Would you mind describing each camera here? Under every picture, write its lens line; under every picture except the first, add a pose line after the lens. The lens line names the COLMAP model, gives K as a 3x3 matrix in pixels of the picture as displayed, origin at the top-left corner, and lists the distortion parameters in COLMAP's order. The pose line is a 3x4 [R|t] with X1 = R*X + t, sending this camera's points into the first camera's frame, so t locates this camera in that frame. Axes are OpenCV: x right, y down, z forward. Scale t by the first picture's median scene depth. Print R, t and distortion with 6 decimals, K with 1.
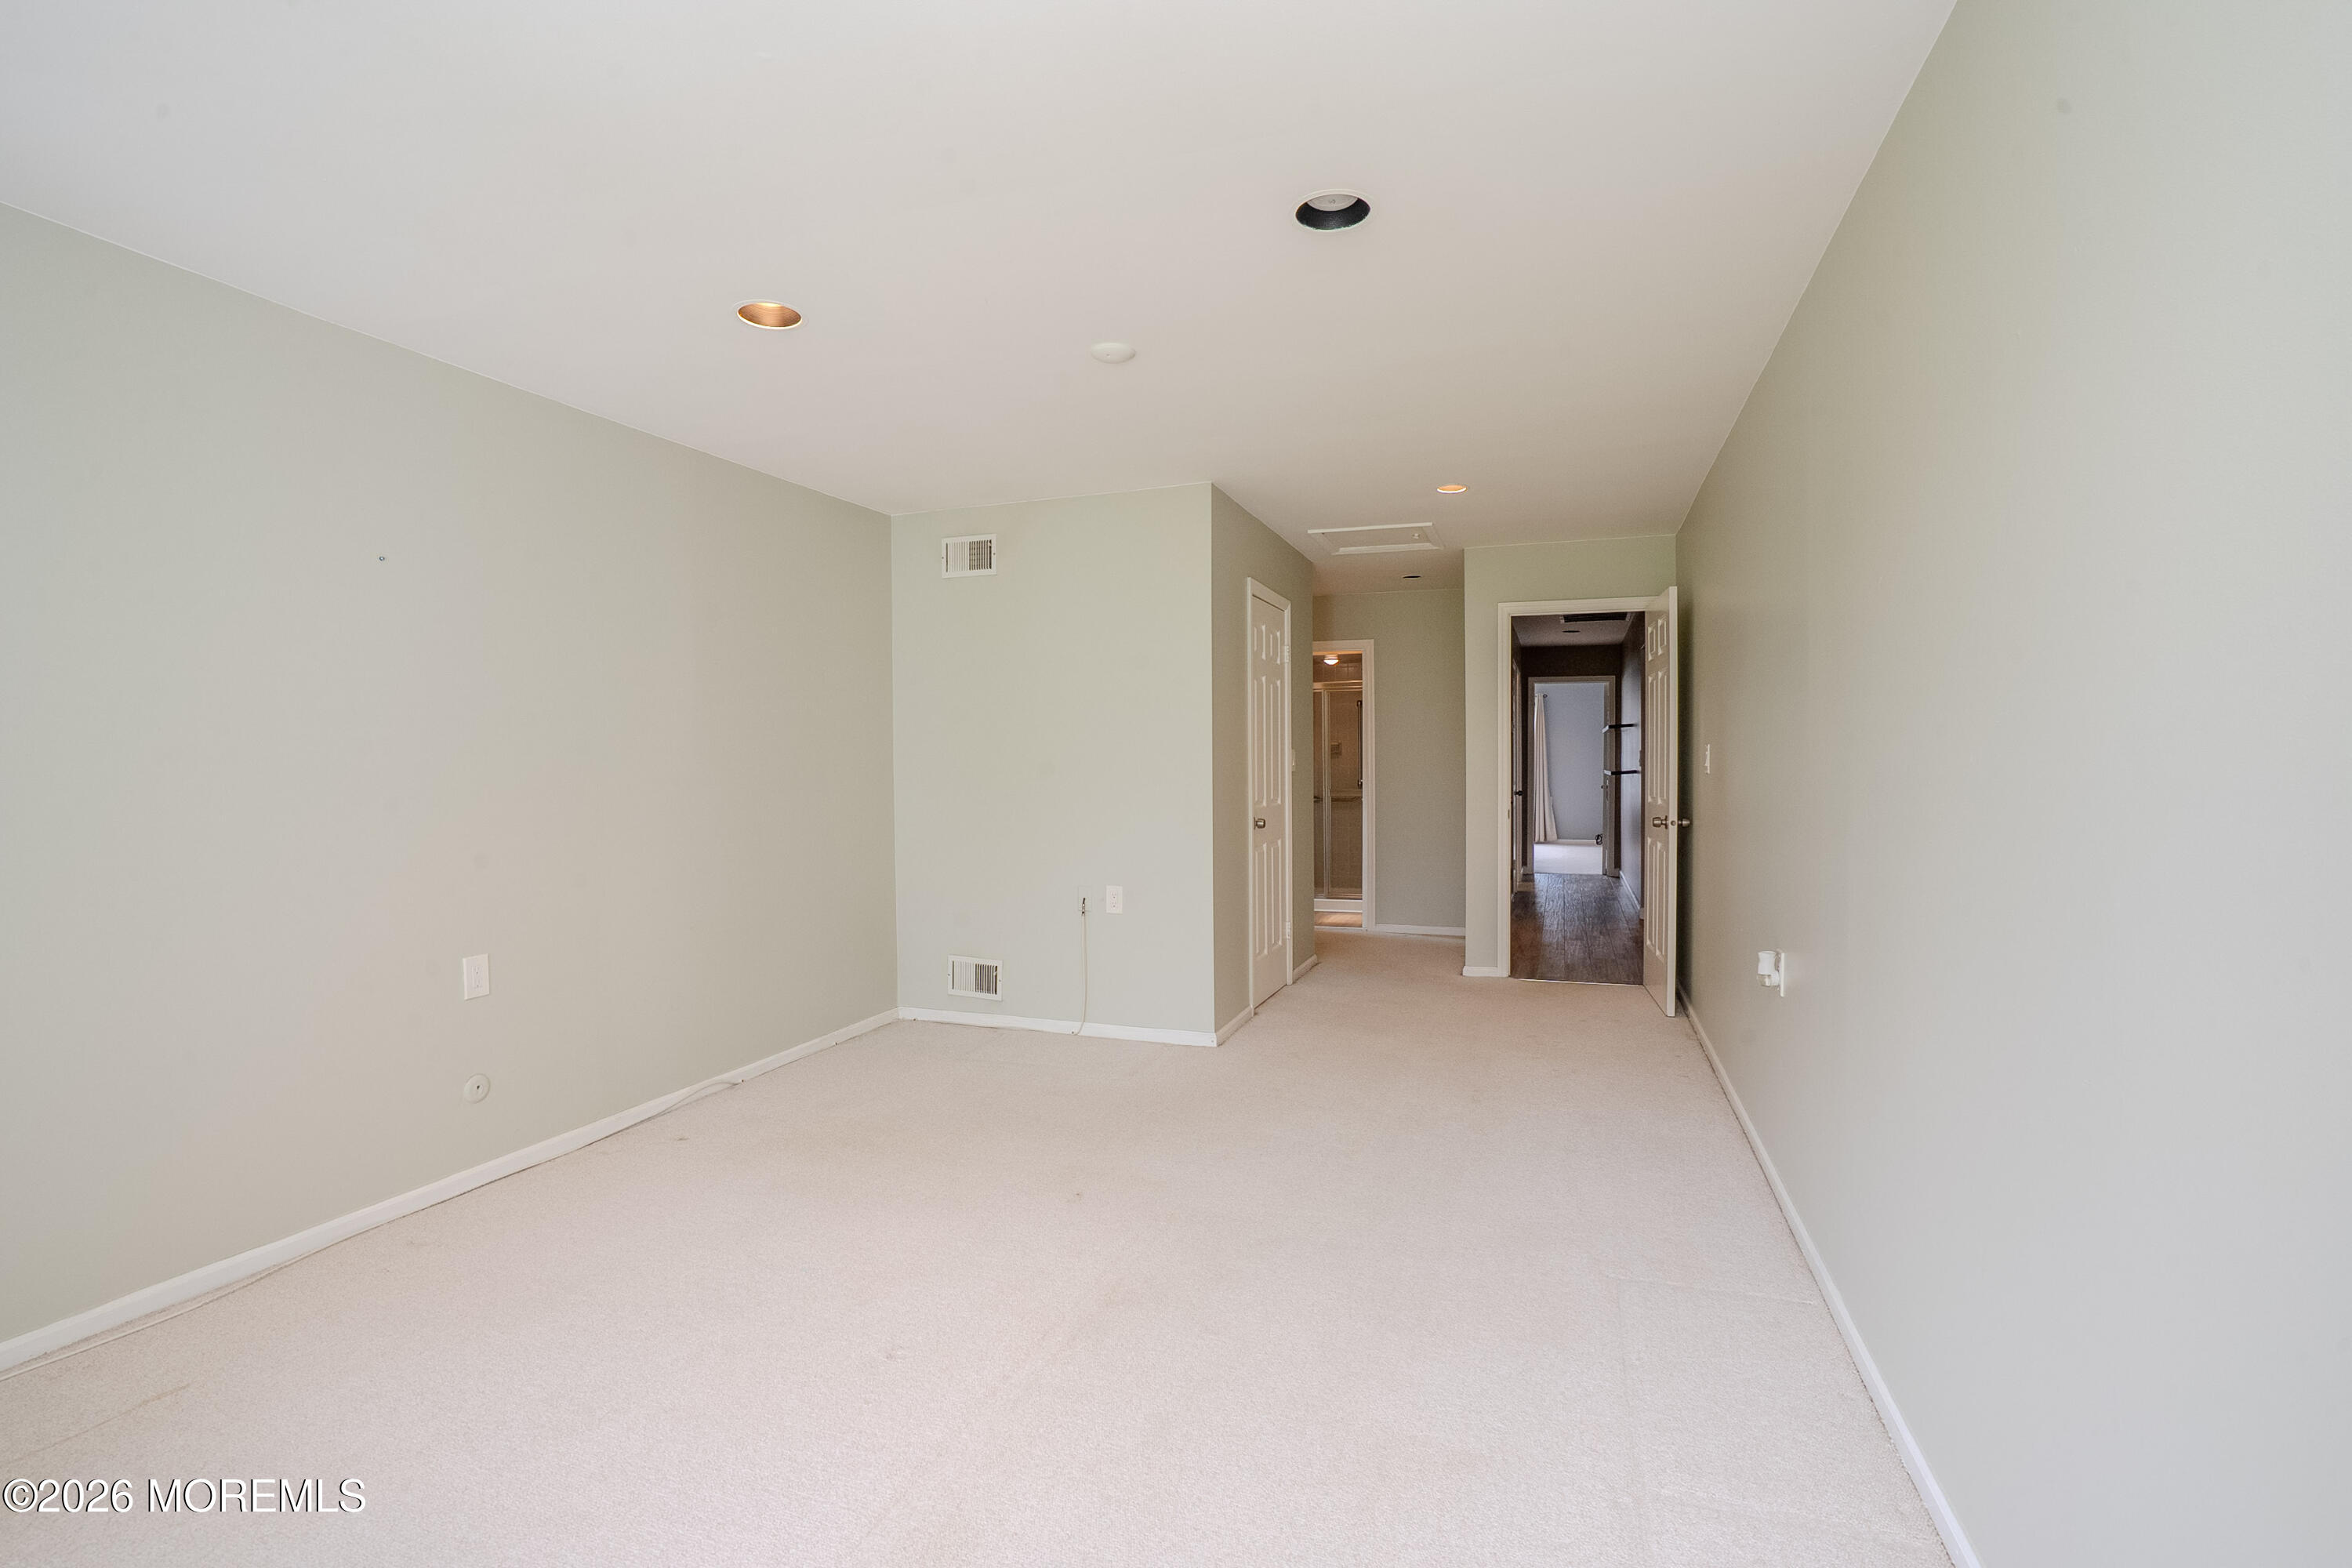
lens RADIAL K [[1076.2, 0, 1183.4], [0, 1076.2, 776.8], [0, 0, 1]] dist [-0.051146, 0.016673]
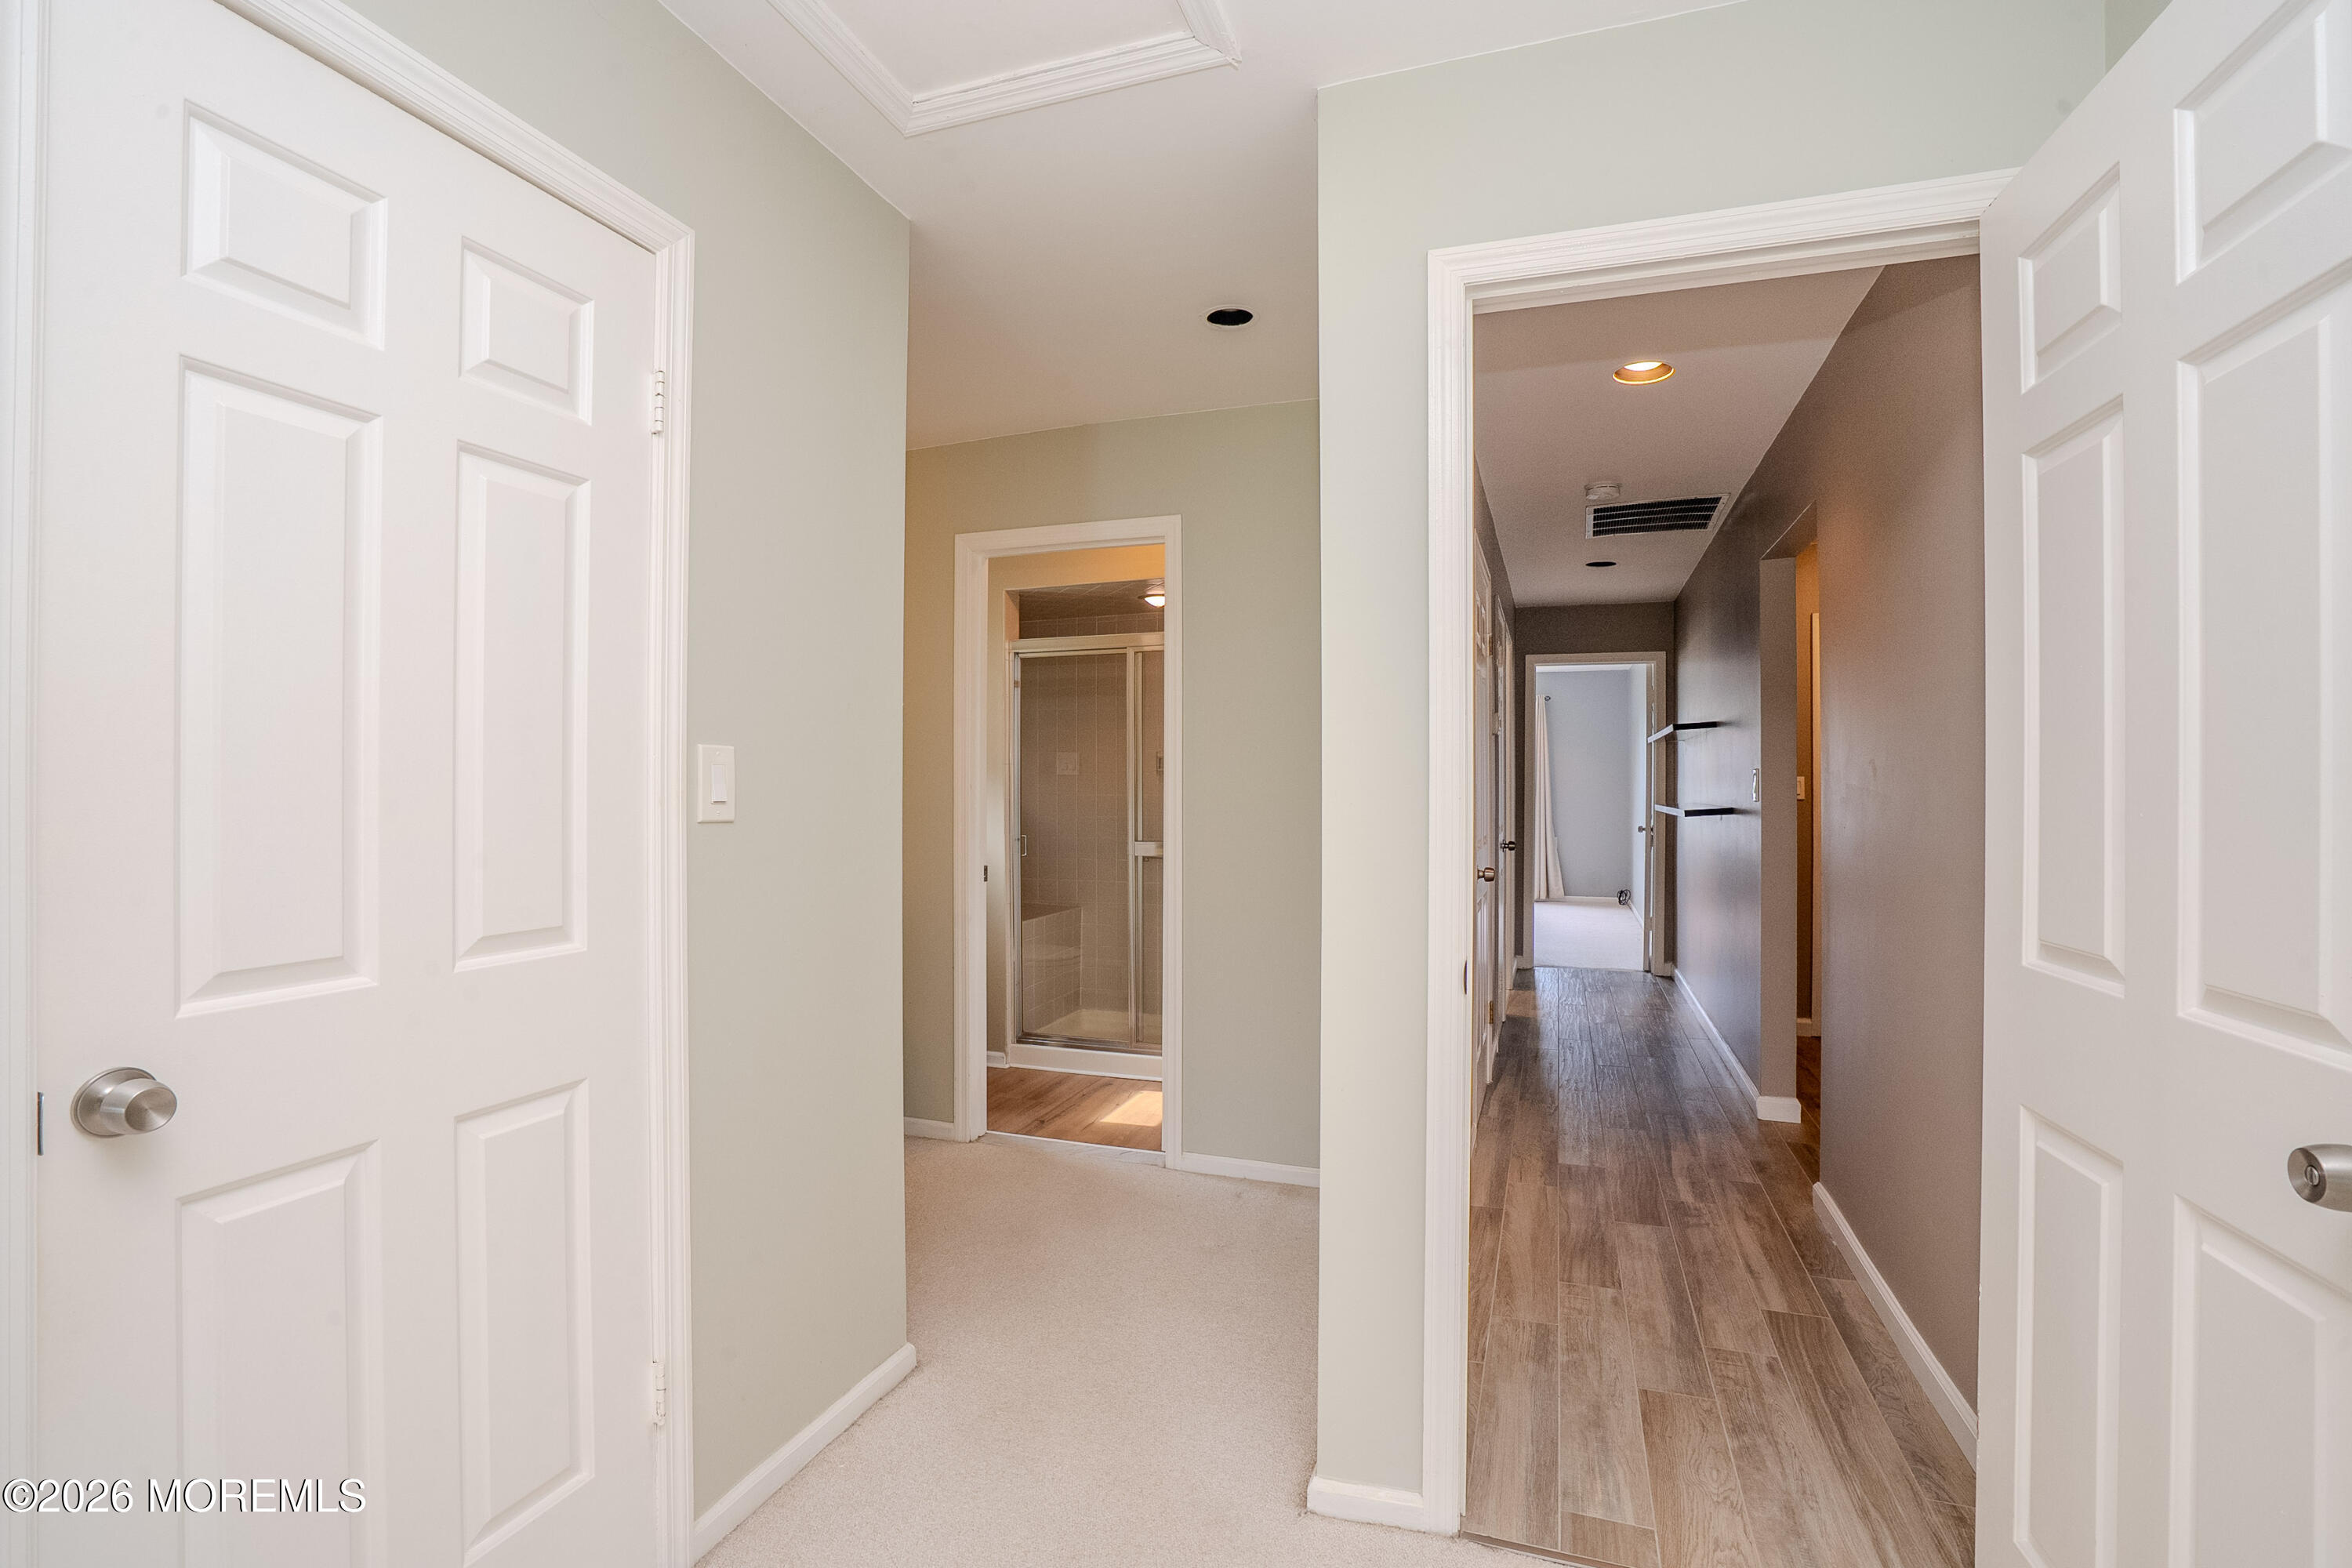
lens RADIAL K [[1076.2, 0, 1175.0], [0, 1076.2, 787.8], [0, 0, 1]] dist [-0.051146, 0.016673]
pose [[0.999982, 0.005267, -0.002872, 0.124800], [-0.005304, 0.999899, -0.013175, -0.005732], [0.002803, 0.013190, 0.999909, 0.392001]]
